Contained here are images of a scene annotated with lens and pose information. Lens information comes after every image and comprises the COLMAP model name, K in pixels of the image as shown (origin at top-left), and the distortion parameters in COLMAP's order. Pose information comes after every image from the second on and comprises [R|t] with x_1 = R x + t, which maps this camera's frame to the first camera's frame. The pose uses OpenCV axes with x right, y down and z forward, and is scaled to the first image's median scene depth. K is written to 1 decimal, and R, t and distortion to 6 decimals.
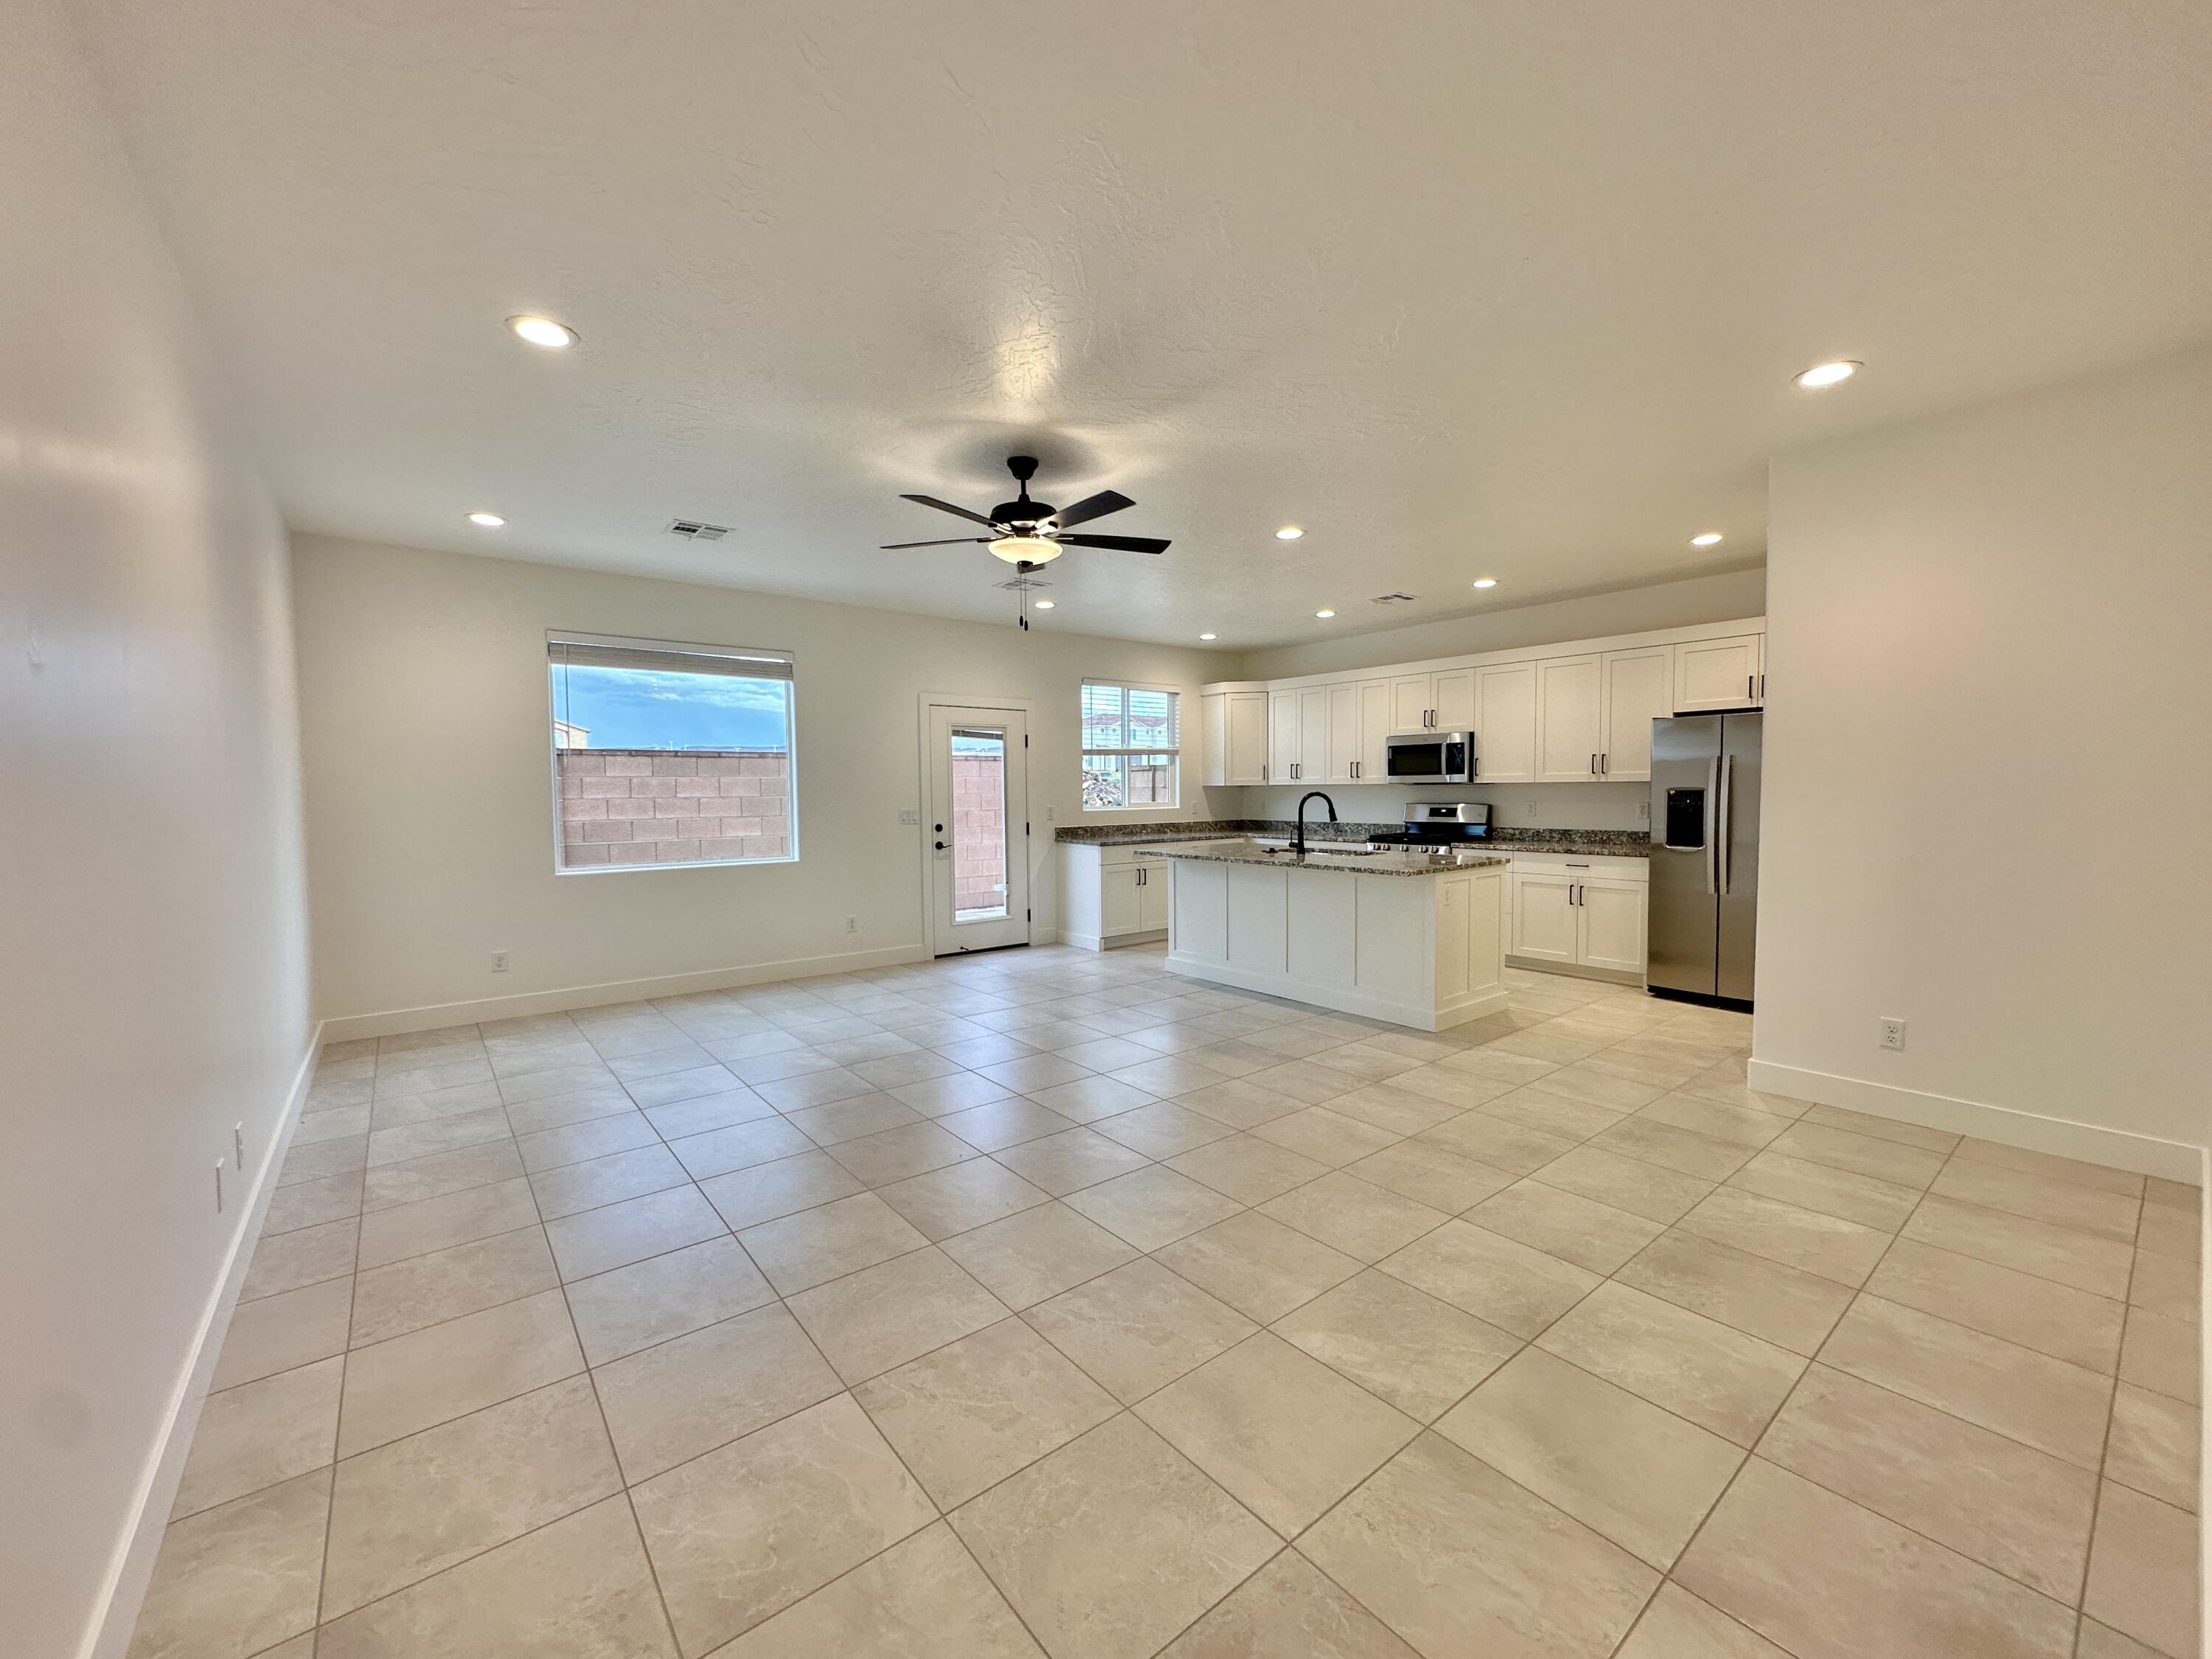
lens RADIAL K [[875.6, 0, 1106.0], [0, 875.6, 829.5], [0, 0, 1]] dist [-0.000933, -0.000083]
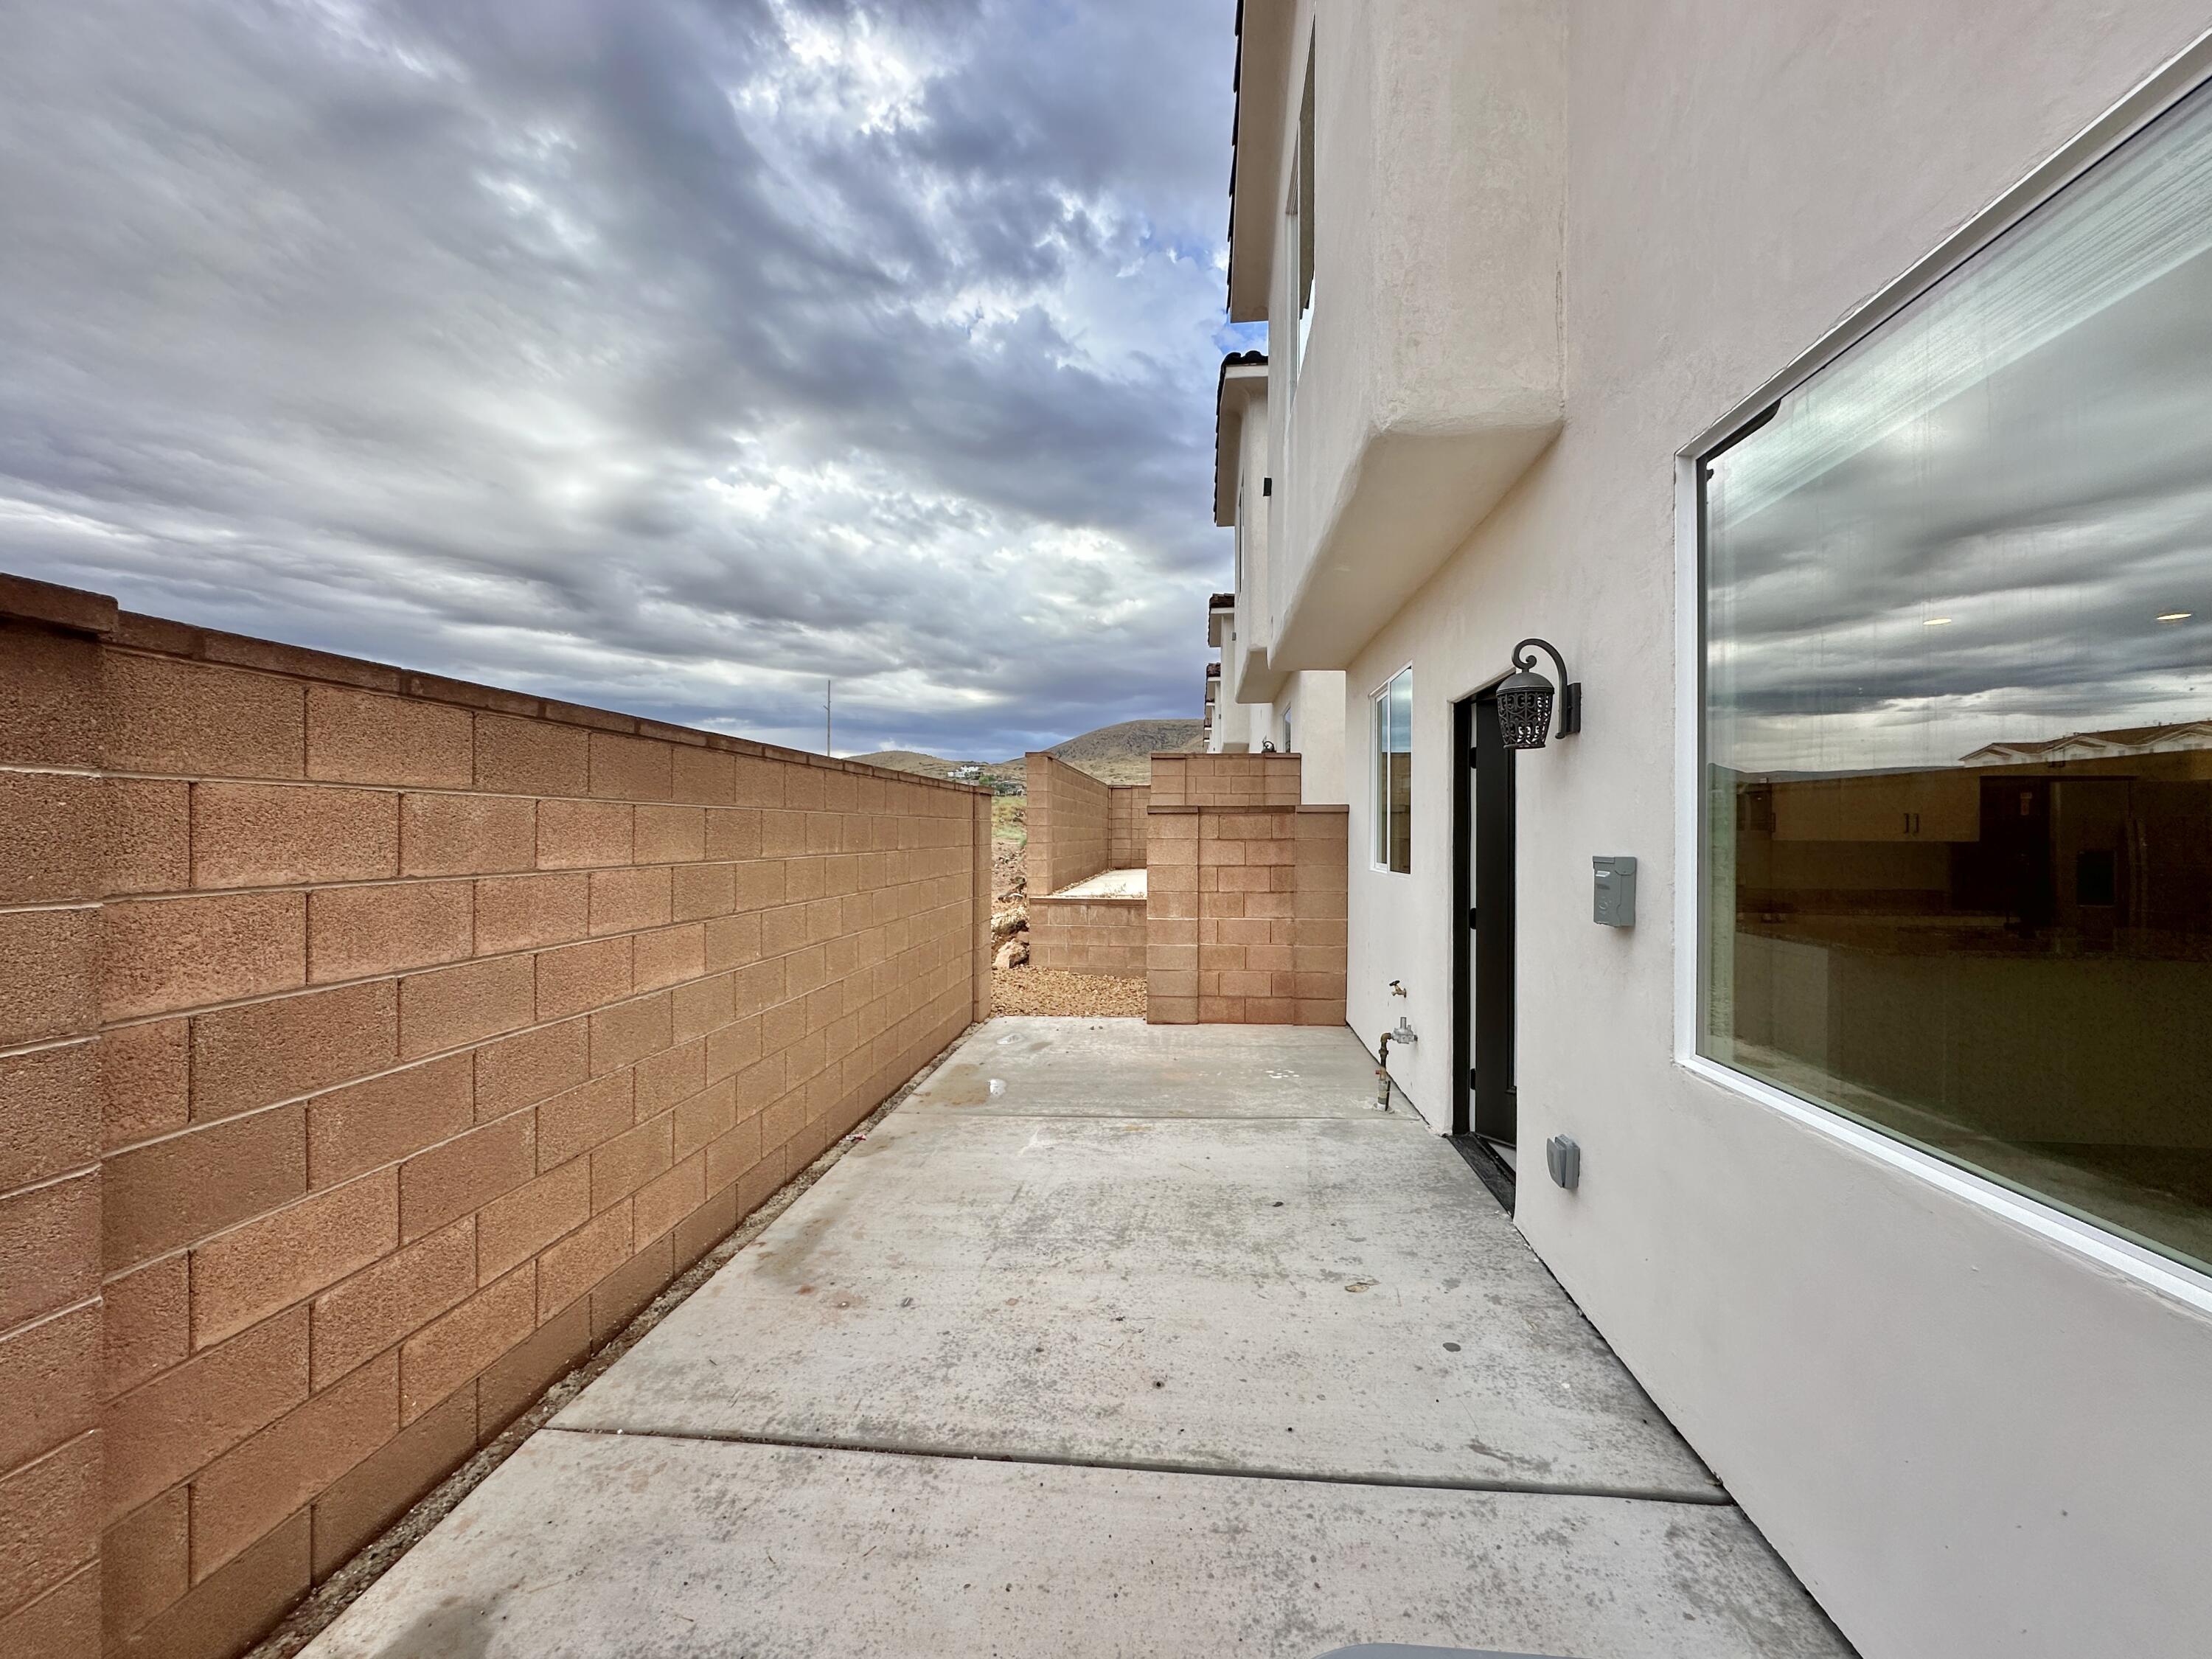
lens RADIAL K [[875.6, 0, 1106.0], [0, 875.6, 829.5], [0, 0, 1]] dist [-0.000933, -0.000083]
pose [[0.700016, 0.013703, 0.713996, -0.586561], [0.024730, 0.998751, -0.043413, -0.034777], [-0.713699, 0.048047, 0.698803, 0.716439]]
